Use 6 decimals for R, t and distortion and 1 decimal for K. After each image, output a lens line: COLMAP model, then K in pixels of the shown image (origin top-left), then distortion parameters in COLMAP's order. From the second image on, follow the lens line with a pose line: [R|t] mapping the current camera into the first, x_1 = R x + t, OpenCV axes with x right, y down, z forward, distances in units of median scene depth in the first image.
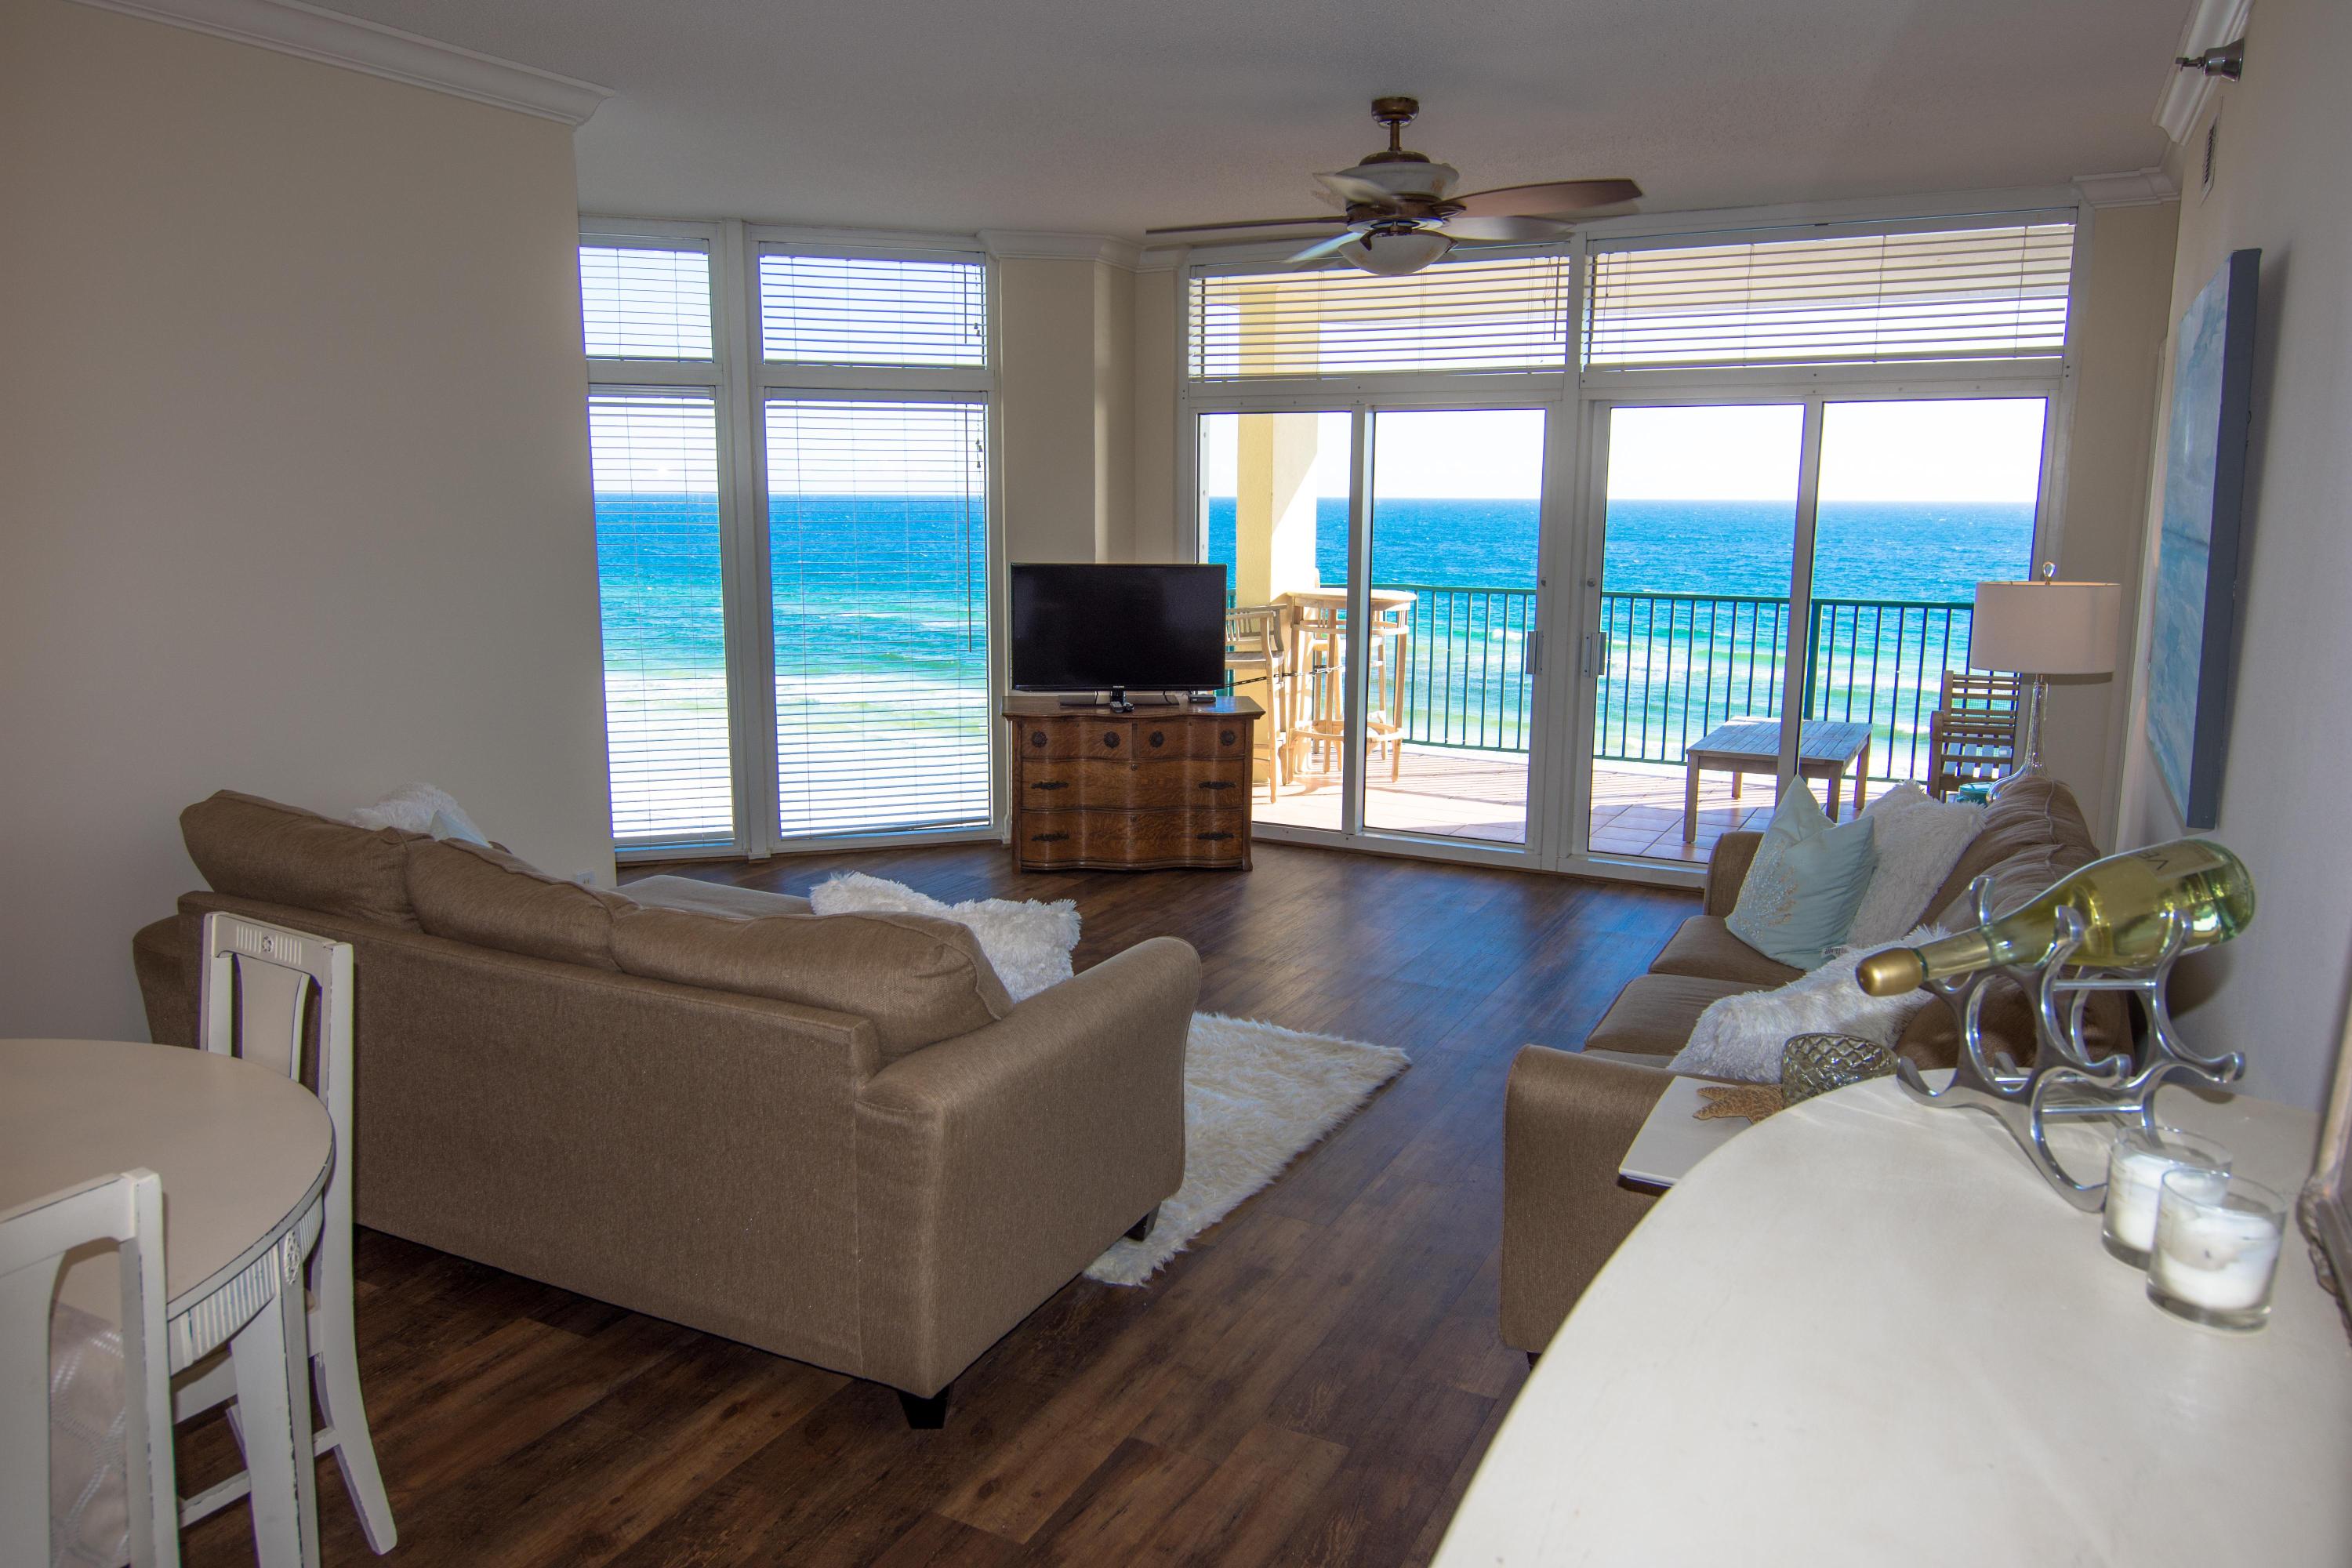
lens RADIAL K [[1570.4, 0, 1189.6], [0, 1570.4, 787.7], [0, 0, 1]] dist [-0.006400, 0.007318]
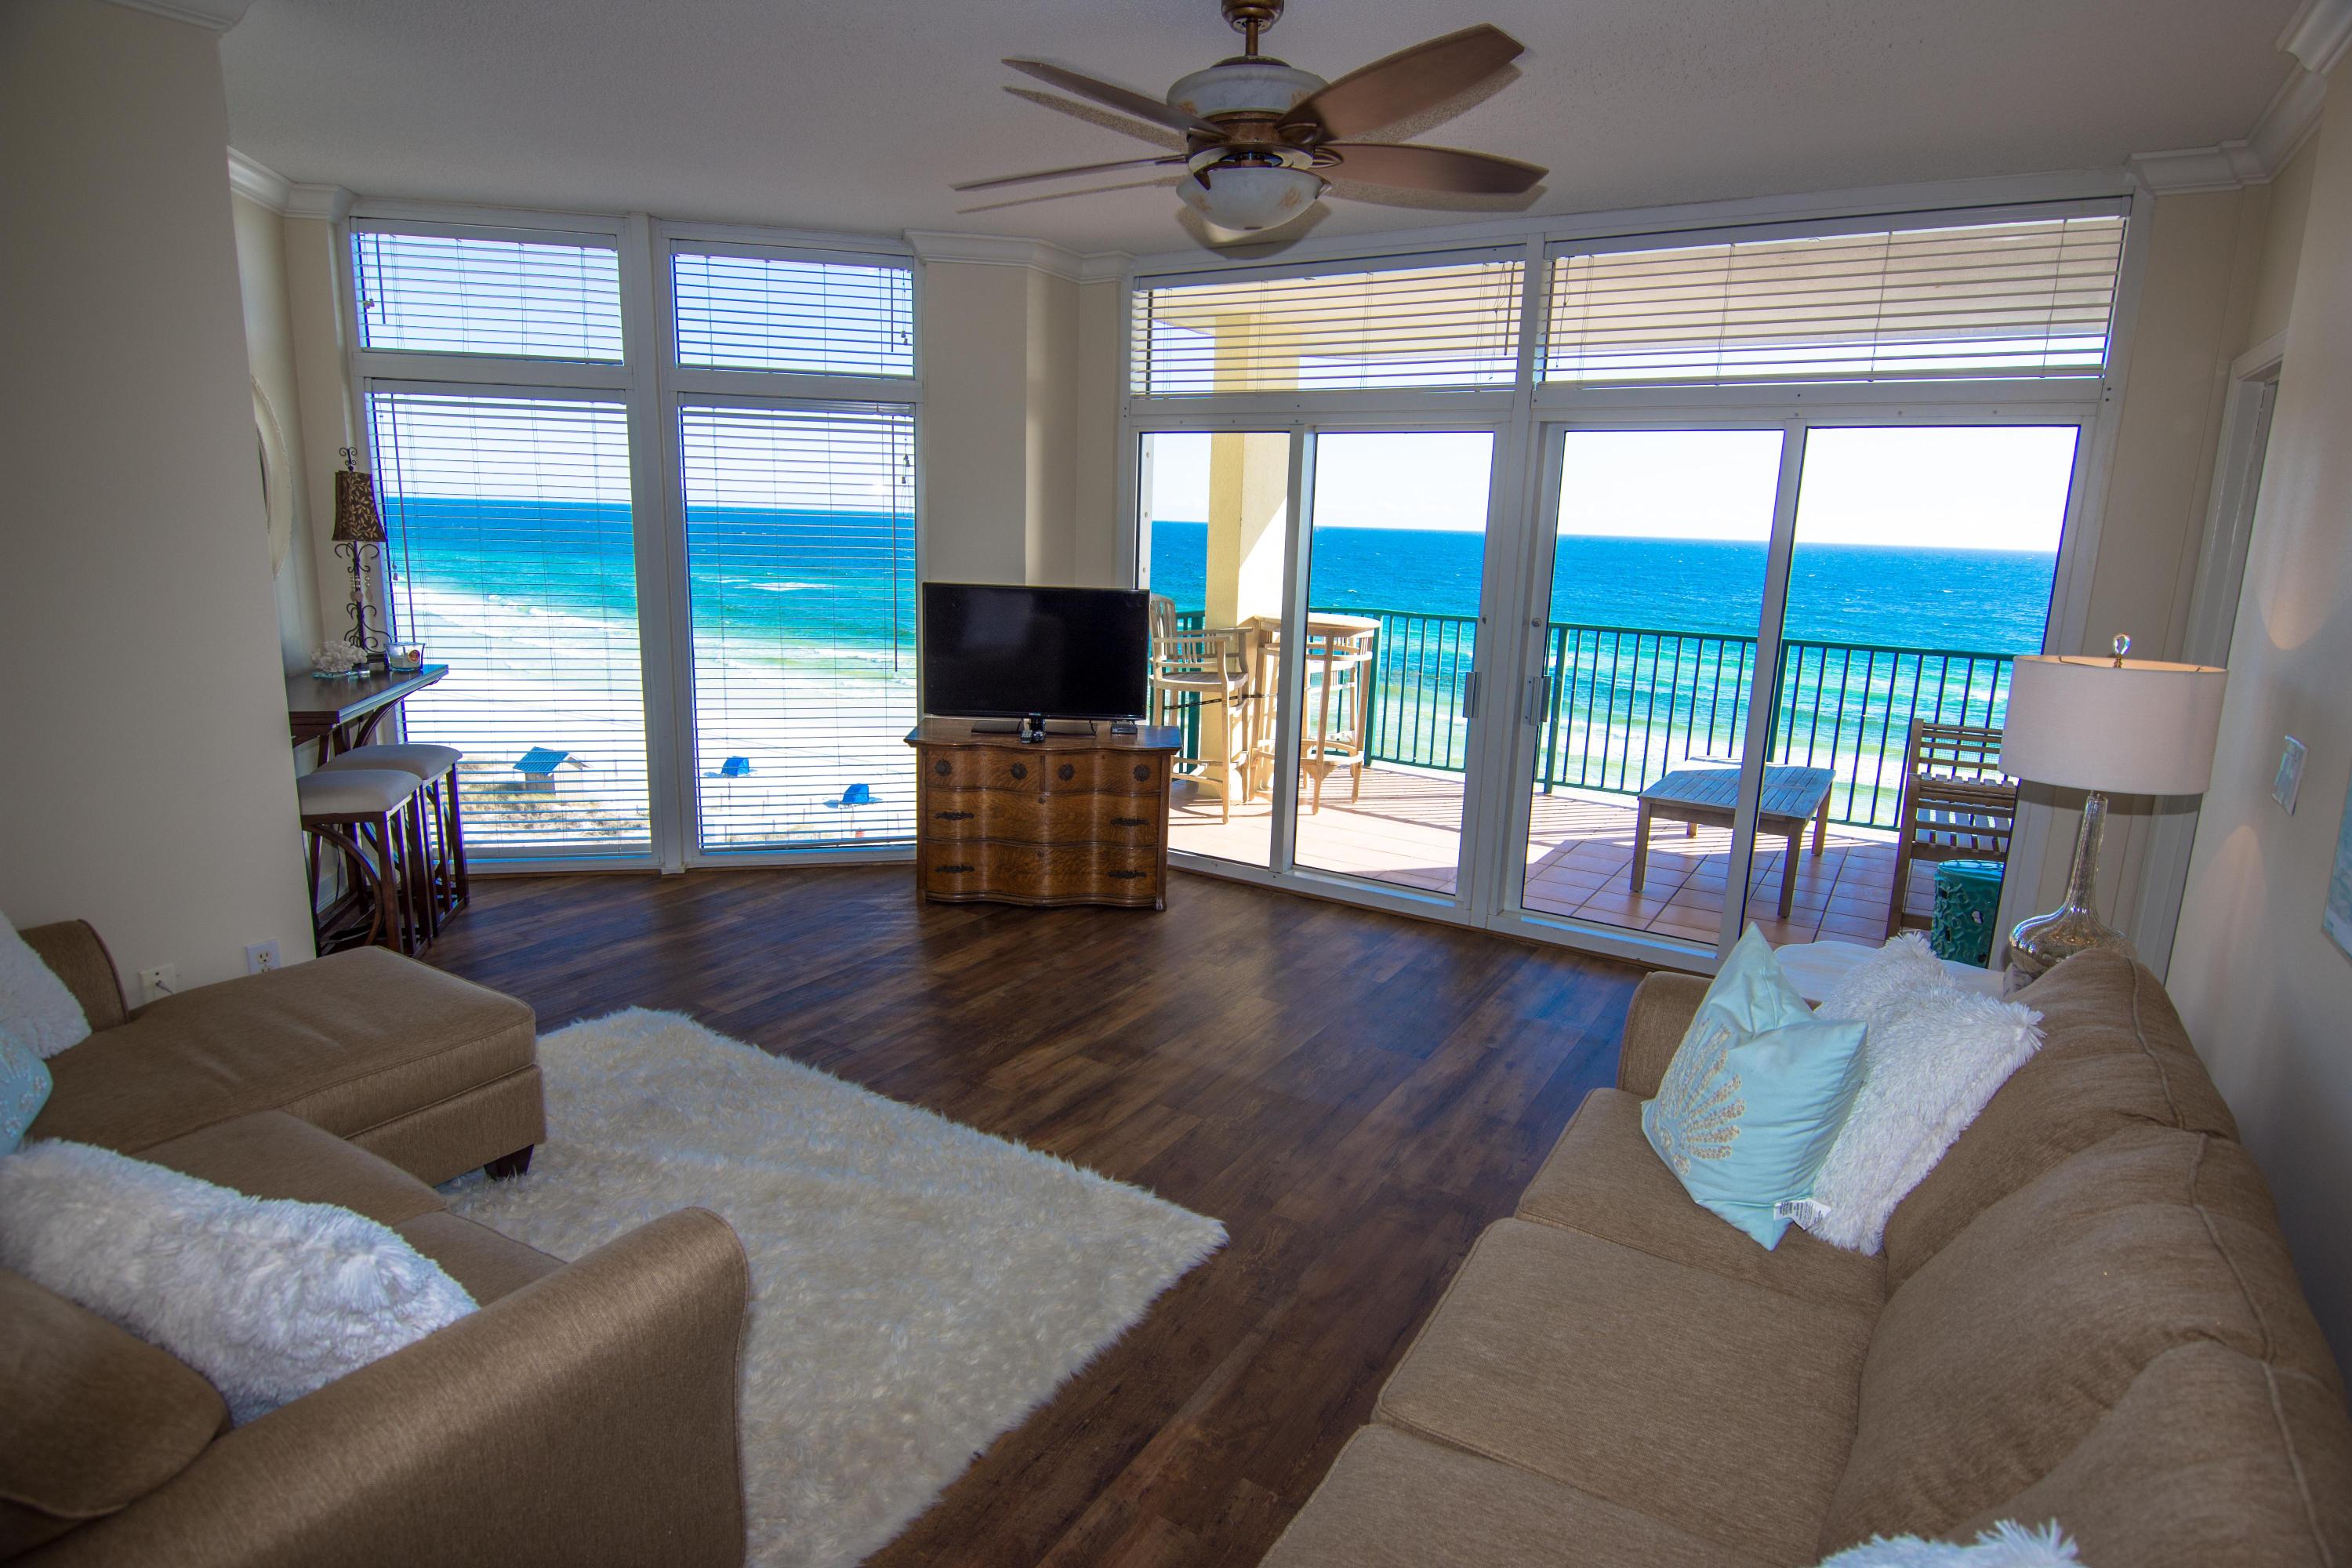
lens RADIAL K [[1252.3, 0, 1172.7], [0, 1252.3, 793.5], [0, 0, 1]] dist [-0.005172, -0.007252]
pose [[0.997047, 0.040671, -0.065134, 0.097743], [-0.038698, 0.998762, 0.031269, -0.046329], [0.066326, -0.028656, 0.997386, 0.256330]]
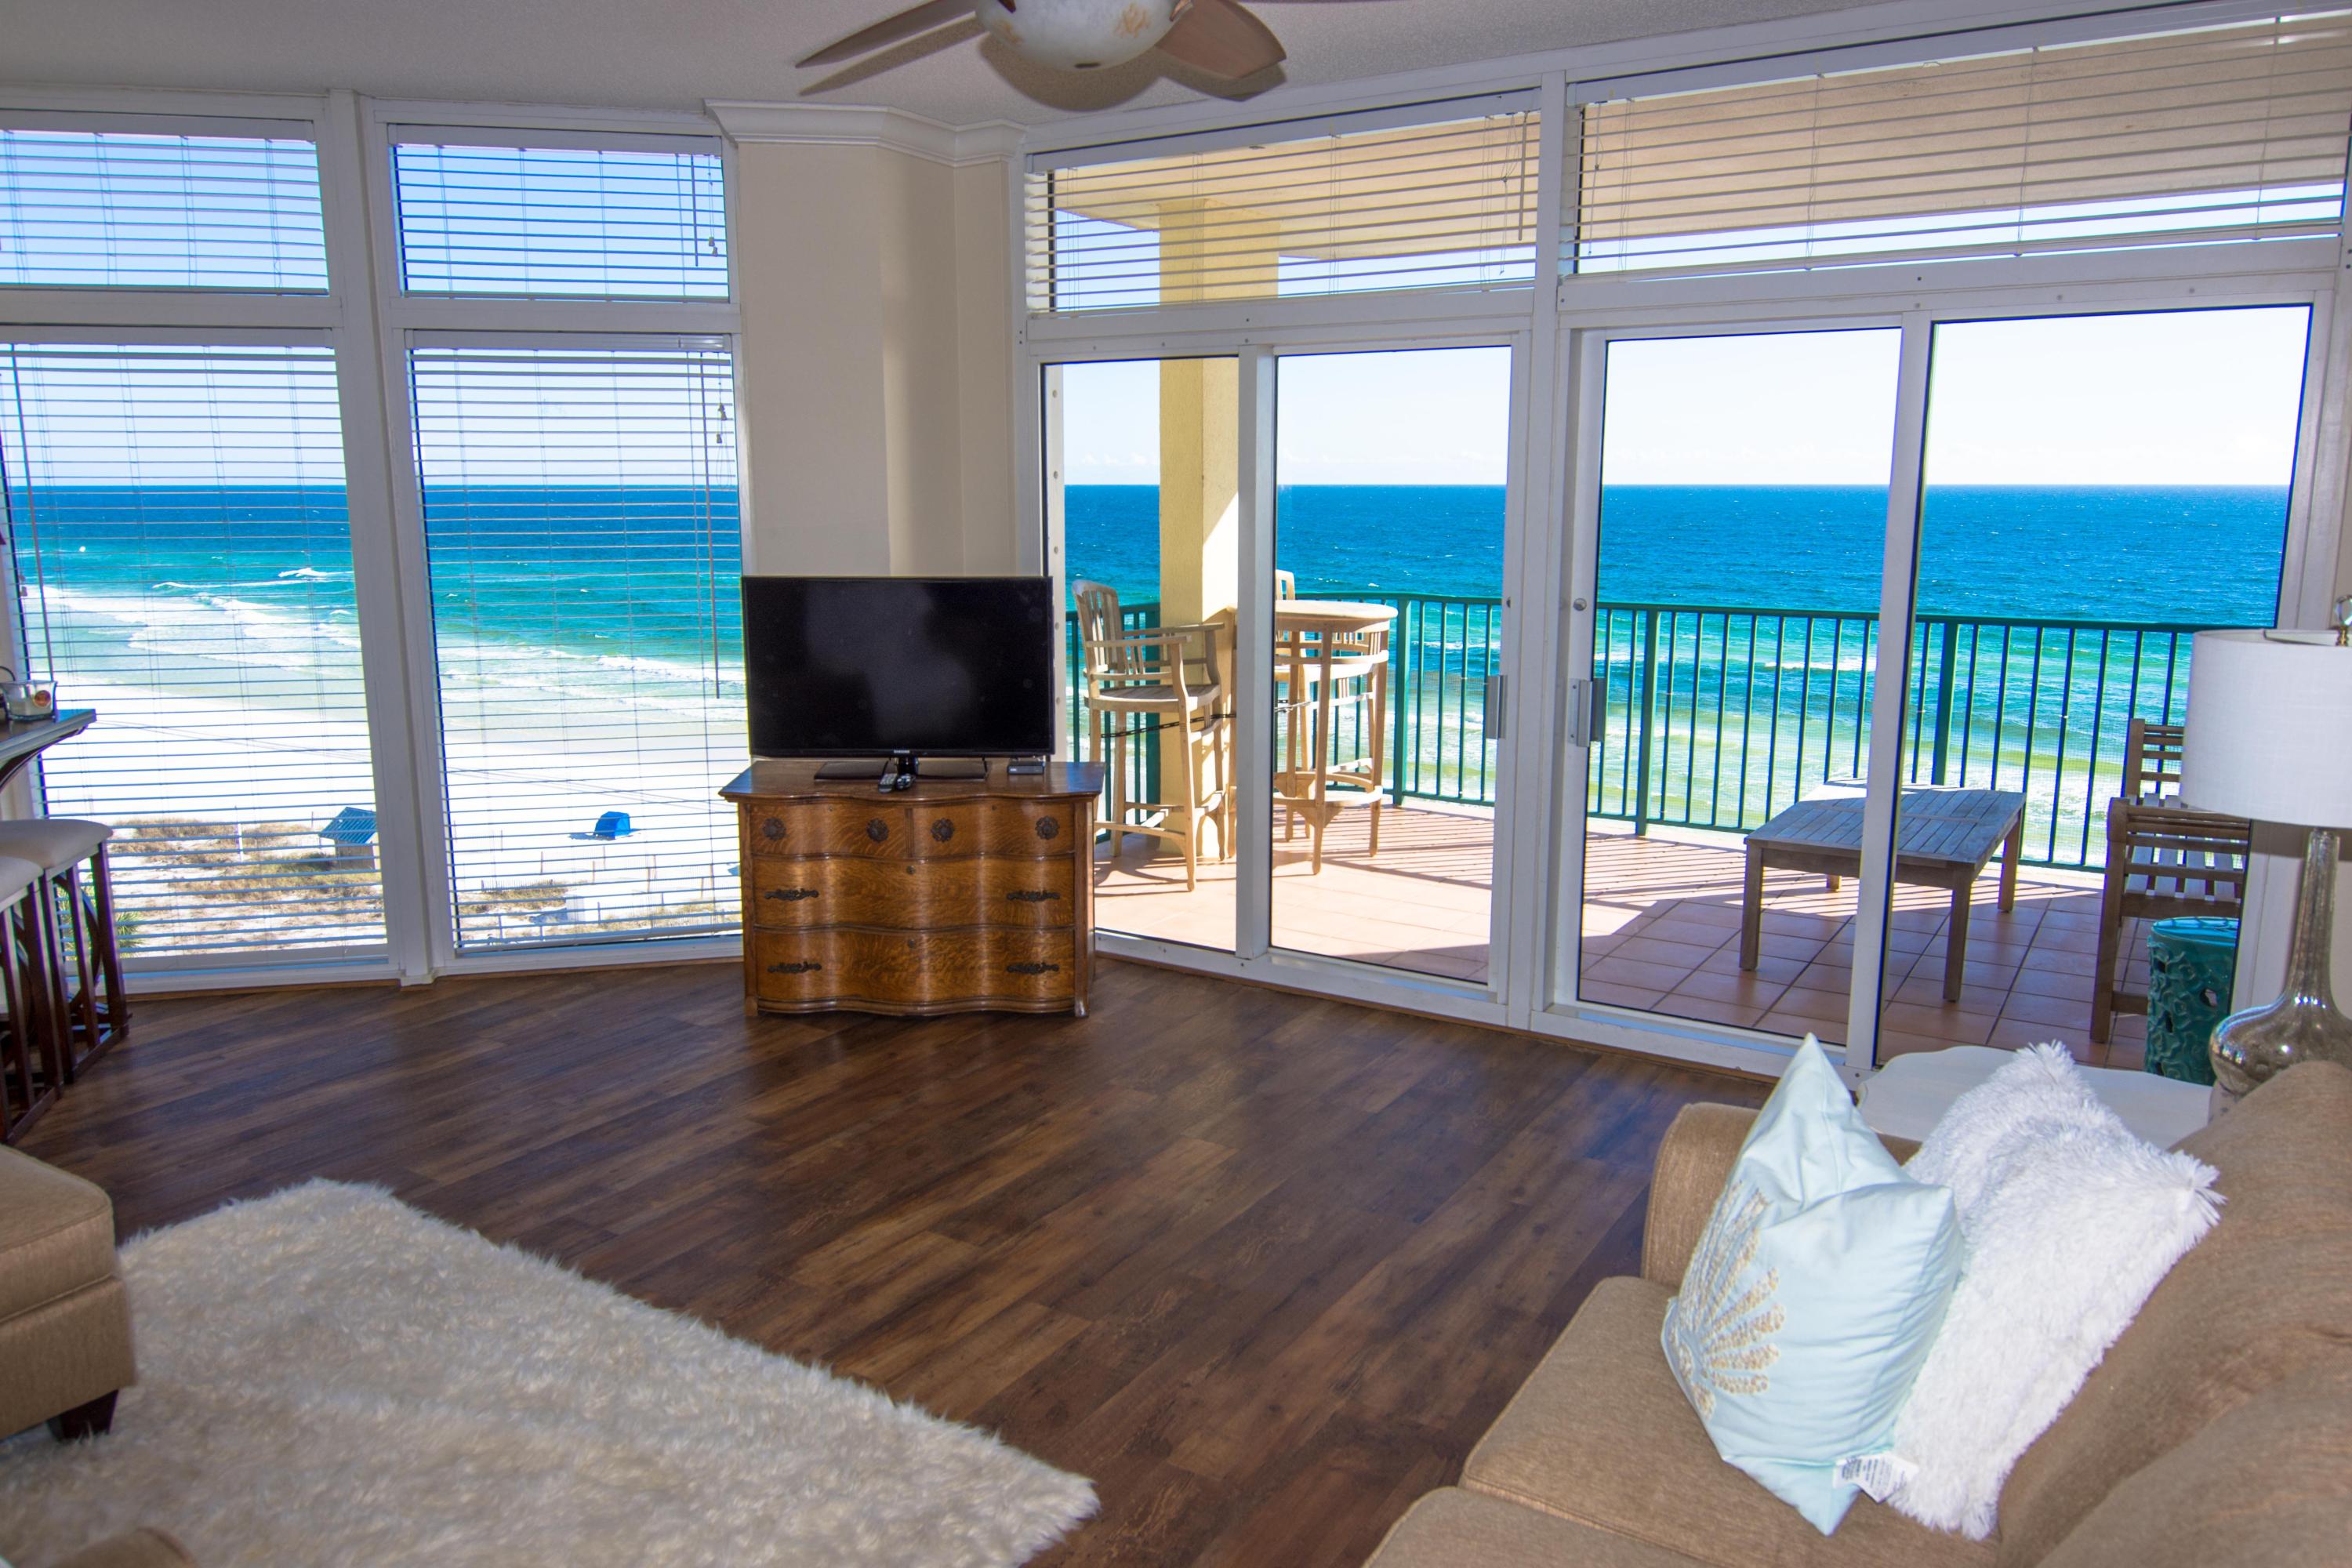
lens RADIAL K [[1663.5, 0, 1163.0], [0, 1663.5, 793.9], [0, 0, 1]] dist [-0.002680, -0.002407]
pose [[0.996782, 0.008667, -0.079693, 0.140351], [-0.008581, 0.999962, 0.001420, -0.051026], [0.079702, -0.000731, 0.996818, 0.288688]]
